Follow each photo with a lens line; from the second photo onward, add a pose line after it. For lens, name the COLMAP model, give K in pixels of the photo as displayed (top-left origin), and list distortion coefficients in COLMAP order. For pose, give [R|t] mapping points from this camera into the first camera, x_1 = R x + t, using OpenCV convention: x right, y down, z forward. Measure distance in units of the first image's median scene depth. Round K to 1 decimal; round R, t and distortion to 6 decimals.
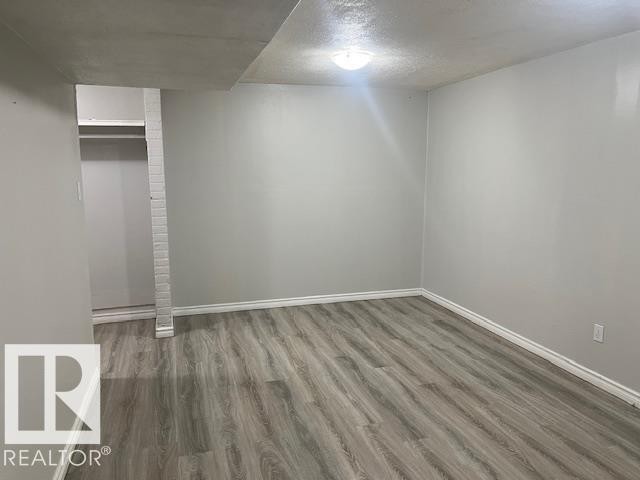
lens RADIAL K [[482.7, 0, 316.1], [0, 482.7, 249.7], [0, 0, 1]] dist [0.032501, -0.038330]
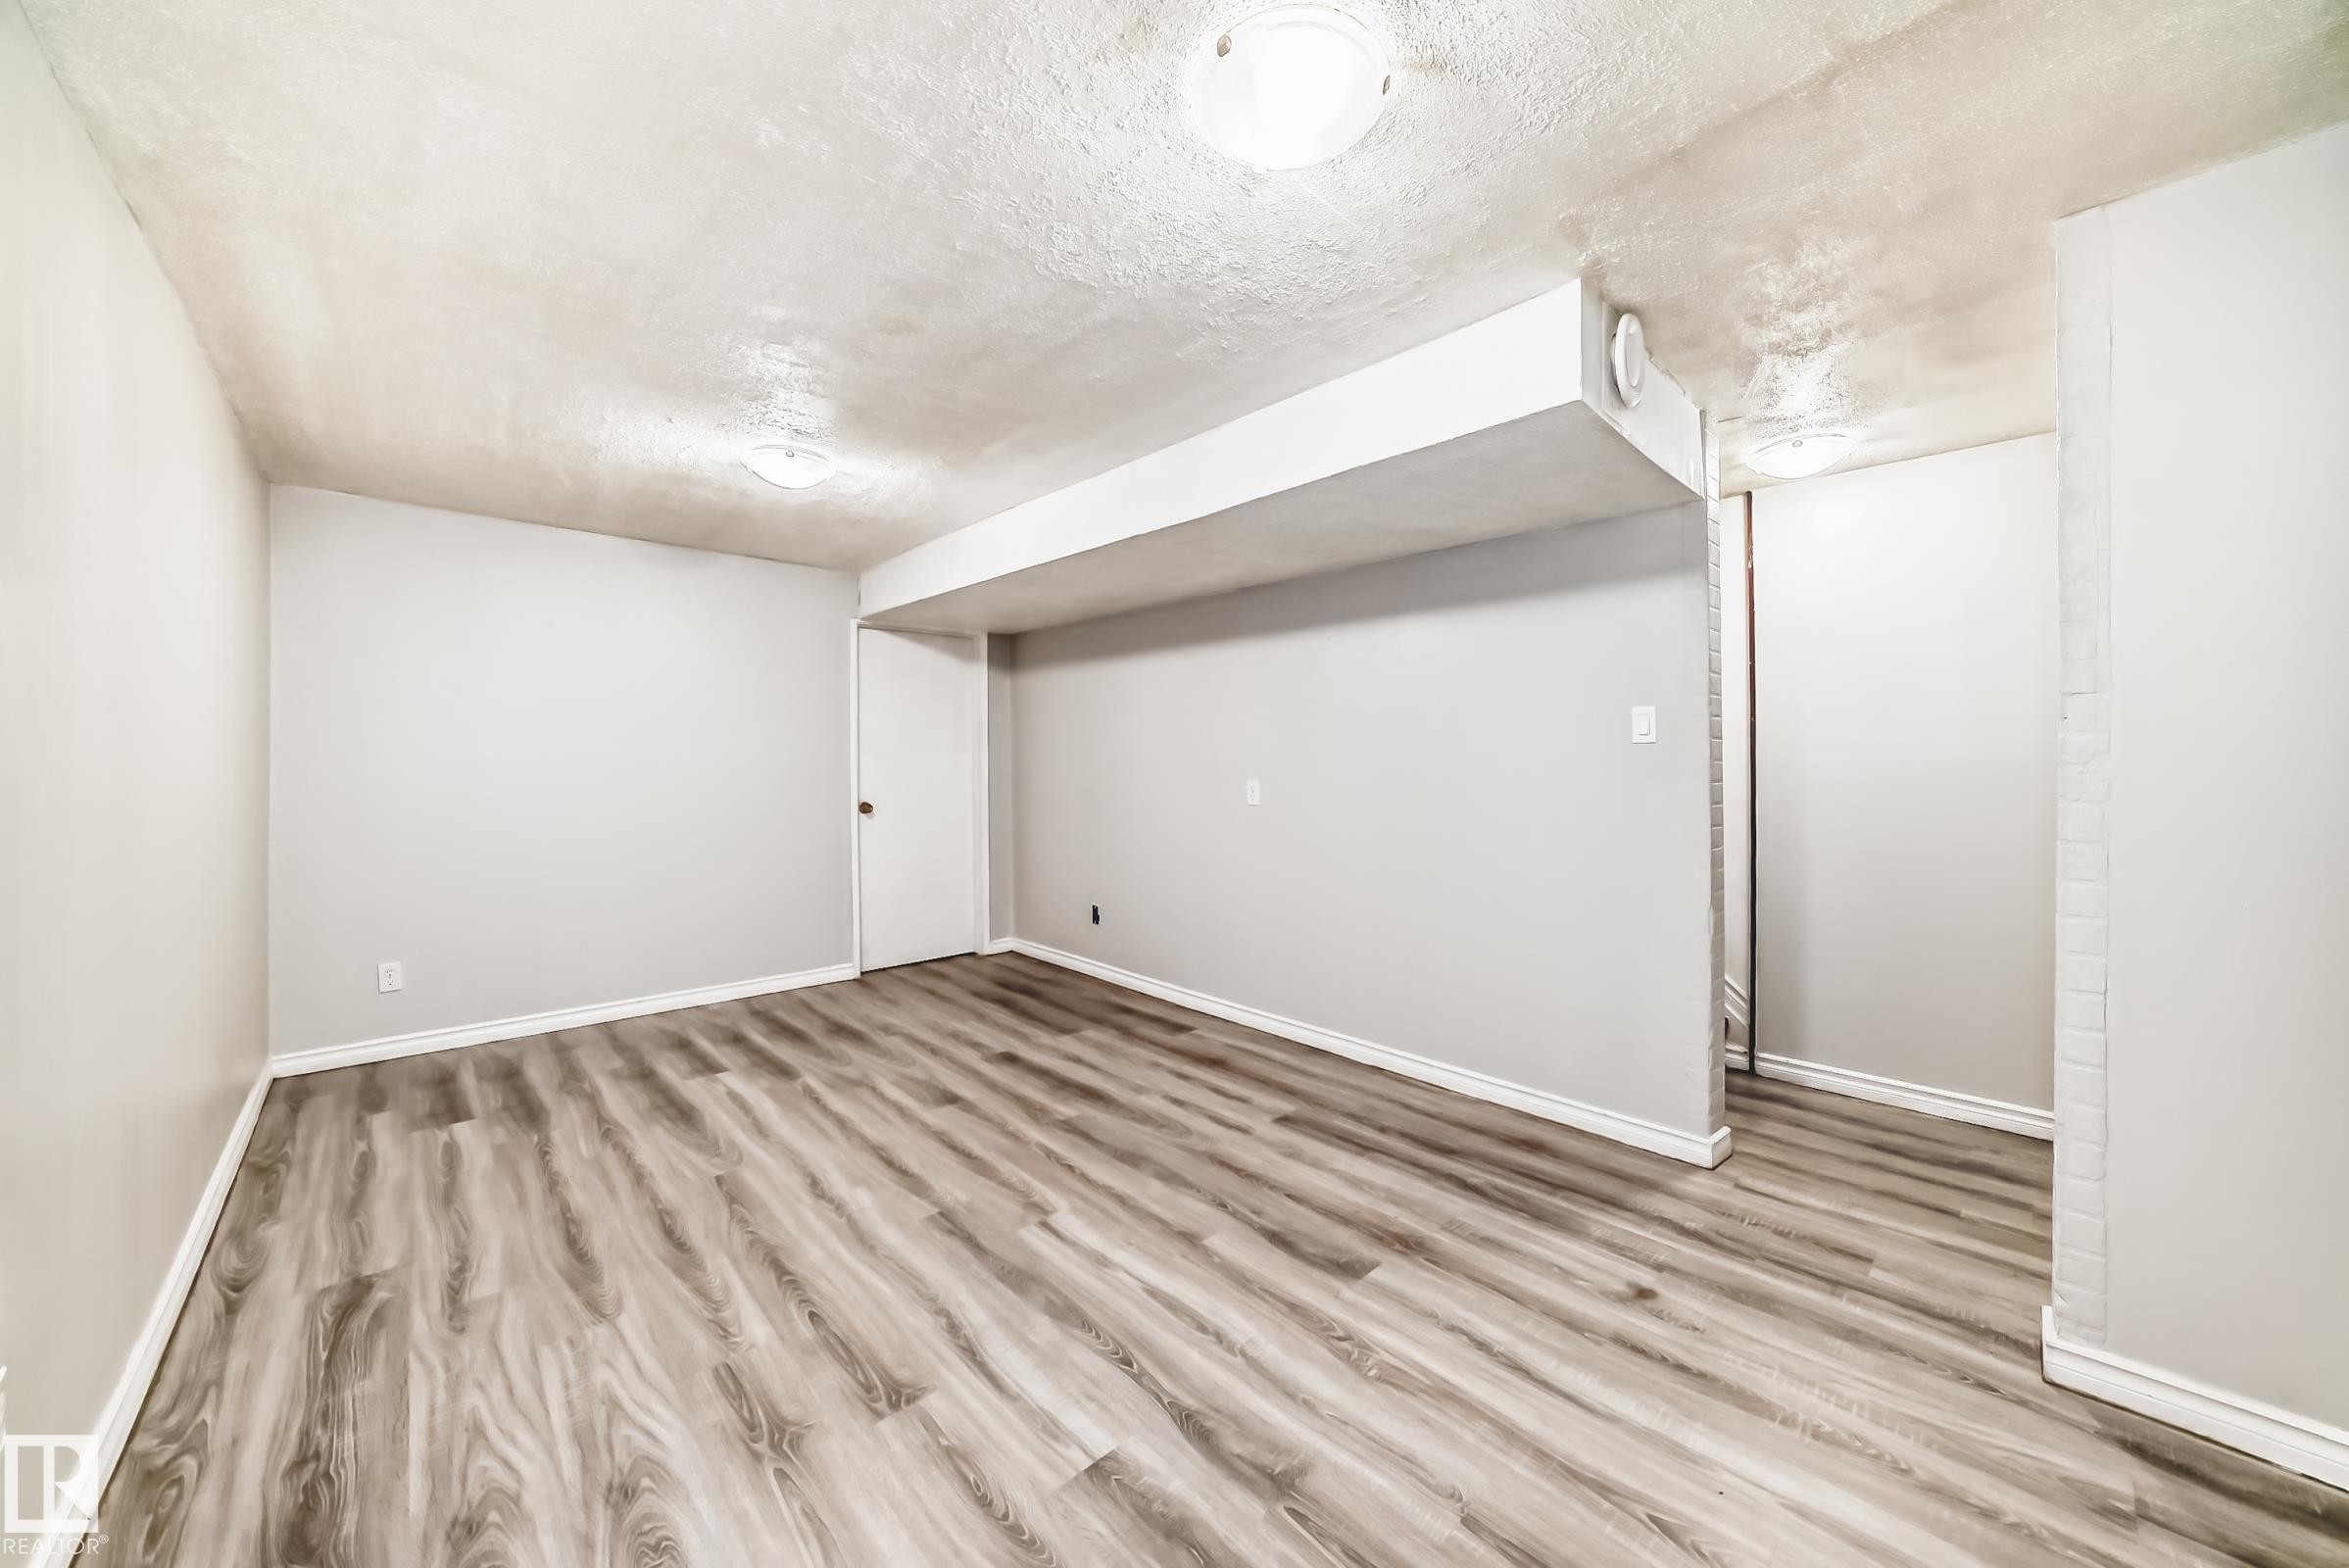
lens RADIAL K [[839.6, 0, 1168.8], [0, 839.6, 767.1], [0, 0, 1]] dist [-0.013763, 0.000291]
pose [[-0.897777, 0.010037, -0.440335, 0.302798], [-0.070116, 0.983735, 0.165379, -0.172923], [0.434833, 0.179347, -0.882471, 1.442086]]
